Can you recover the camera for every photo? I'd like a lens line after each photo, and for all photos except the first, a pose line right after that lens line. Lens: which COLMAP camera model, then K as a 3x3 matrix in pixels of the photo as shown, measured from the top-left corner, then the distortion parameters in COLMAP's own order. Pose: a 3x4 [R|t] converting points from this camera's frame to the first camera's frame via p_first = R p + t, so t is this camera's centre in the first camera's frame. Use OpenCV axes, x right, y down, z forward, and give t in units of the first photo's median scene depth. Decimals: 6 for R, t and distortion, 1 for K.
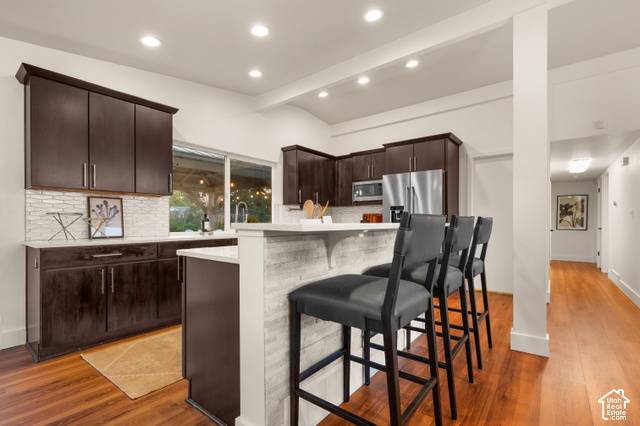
lens RADIAL K [[287.4, 0, 319.0], [0, 287.4, 223.7], [0, 0, 1]] dist [0.000480, -0.000106]
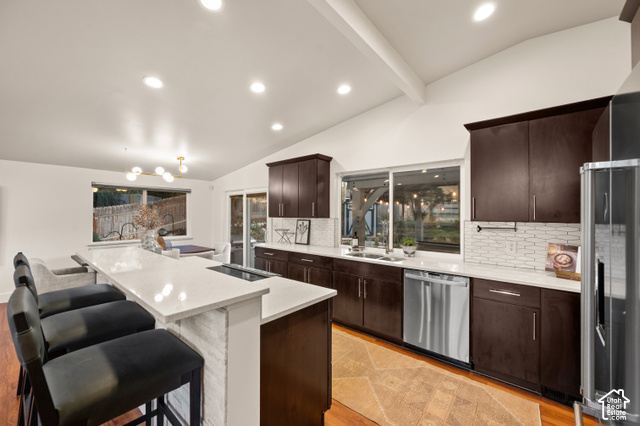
lens RADIAL K [[254.6, 0, 317.9], [0, 254.6, 212.6], [0, 0, 1]] dist [-0.000830, 0.000017]
pose [[-0.026439, -0.007841, -0.999620, 0.501821], [-0.015054, 0.999859, -0.007444, -0.082348], [0.999537, 0.014852, -0.026554, 0.739258]]
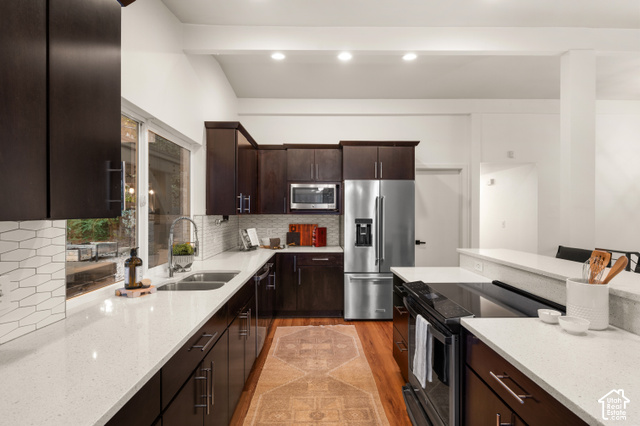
lens RADIAL K [[323.5, 0, 321.0], [0, 323.5, 212.9], [0, 0, 1]] dist [-0.002076, -0.000006]
pose [[0.770934, -0.002248, 0.636911, -0.411487], [0.007735, 0.999953, -0.005833, -0.071155], [-0.636868, 0.009423, 0.770916, 0.348529]]
